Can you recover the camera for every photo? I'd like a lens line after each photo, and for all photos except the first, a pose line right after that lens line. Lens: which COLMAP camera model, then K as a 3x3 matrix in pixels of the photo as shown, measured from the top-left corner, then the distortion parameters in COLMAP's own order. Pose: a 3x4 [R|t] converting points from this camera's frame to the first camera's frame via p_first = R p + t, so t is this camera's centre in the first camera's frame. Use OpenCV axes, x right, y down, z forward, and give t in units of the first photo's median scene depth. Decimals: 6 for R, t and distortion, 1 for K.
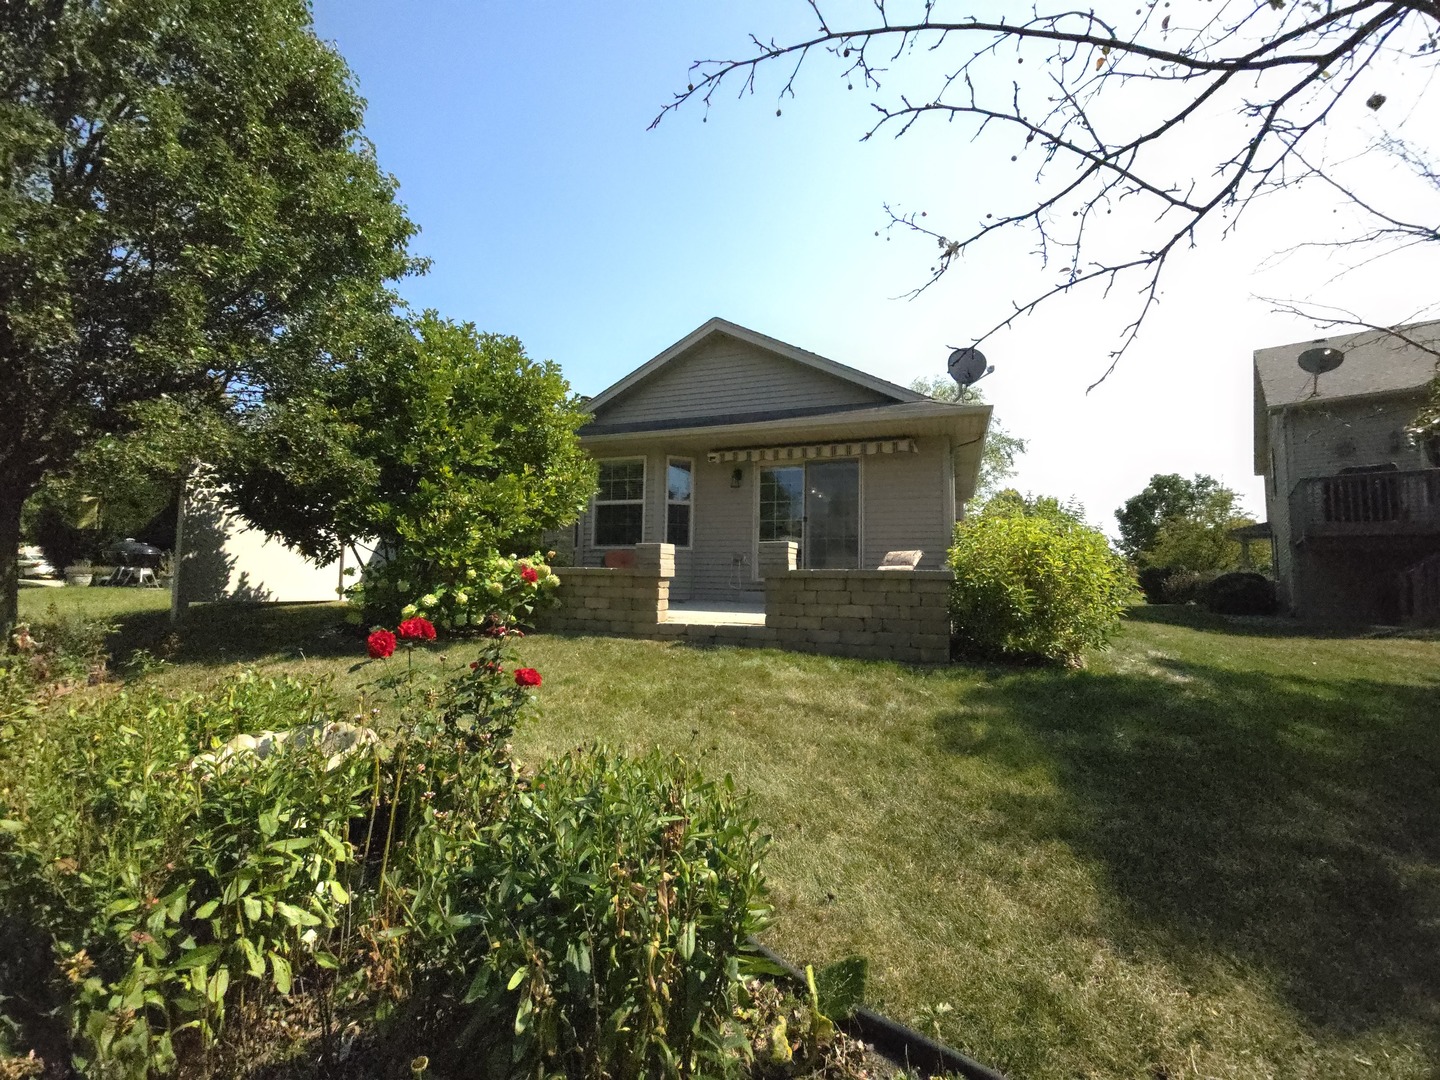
lens RADIAL K [[593.5, 0, 729.4], [0, 593.5, 532.9], [0, 0, 1]] dist [0.007516, -0.005862]
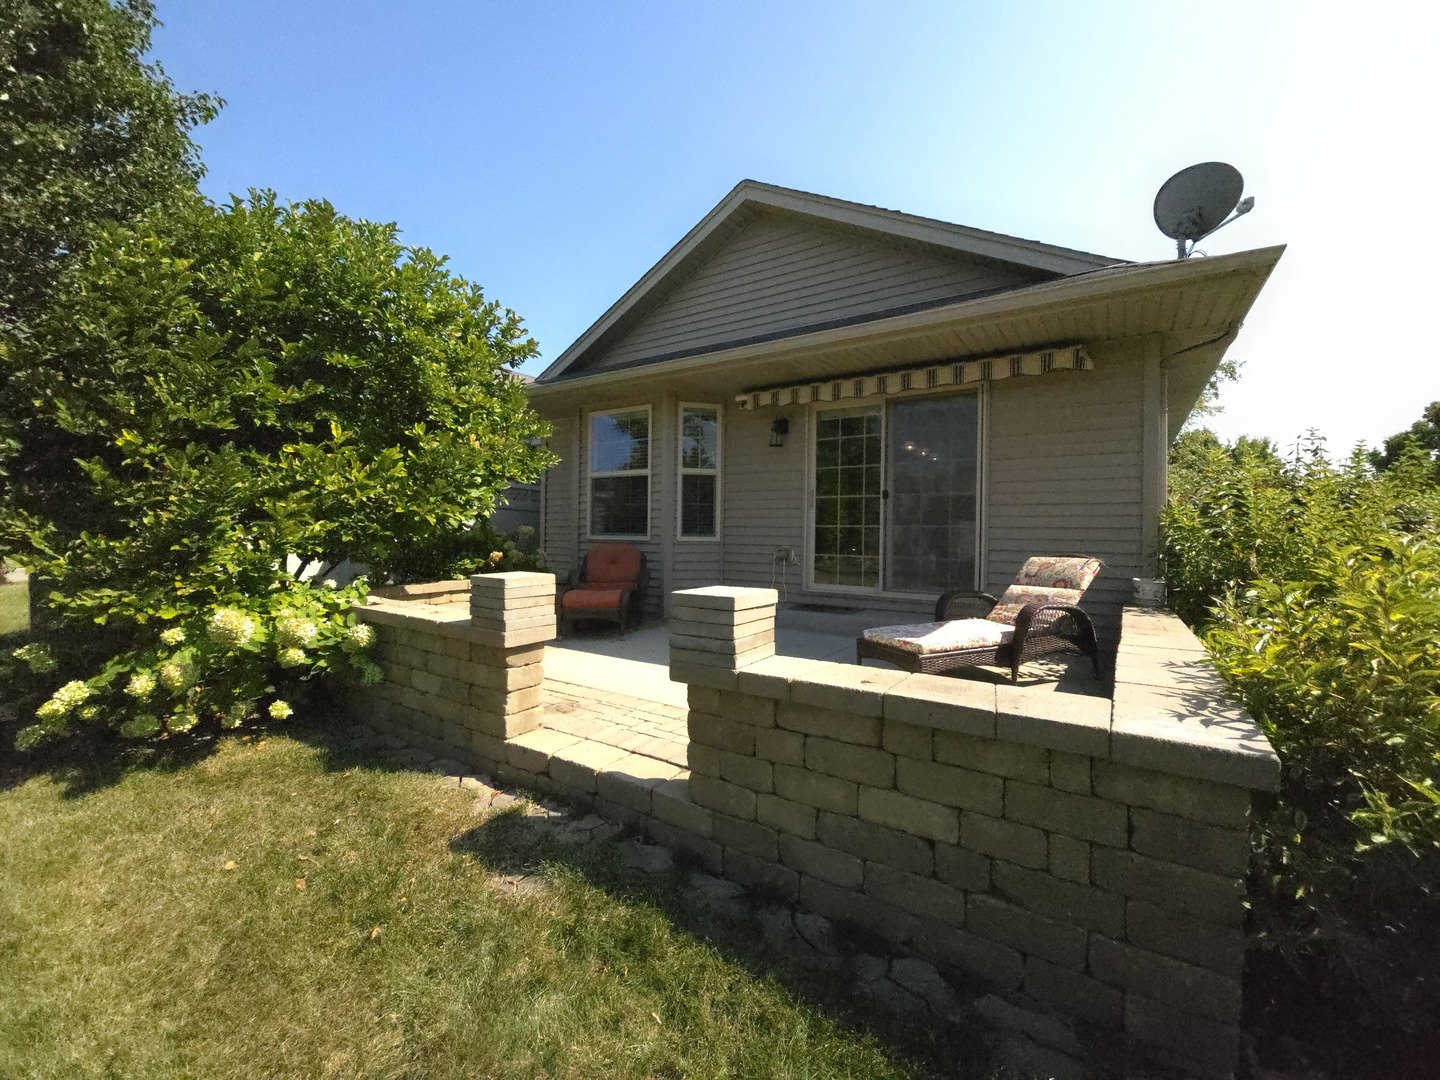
lens RADIAL K [[593.5, 0, 729.4], [0, 593.5, 532.9], [0, 0, 1]] dist [0.007516, -0.005862]
pose [[0.976370, -0.005080, -0.216048, 0.101655], [0.021061, 0.997202, 0.071730, -0.030877], [0.215079, -0.074585, 0.973744, 0.358294]]
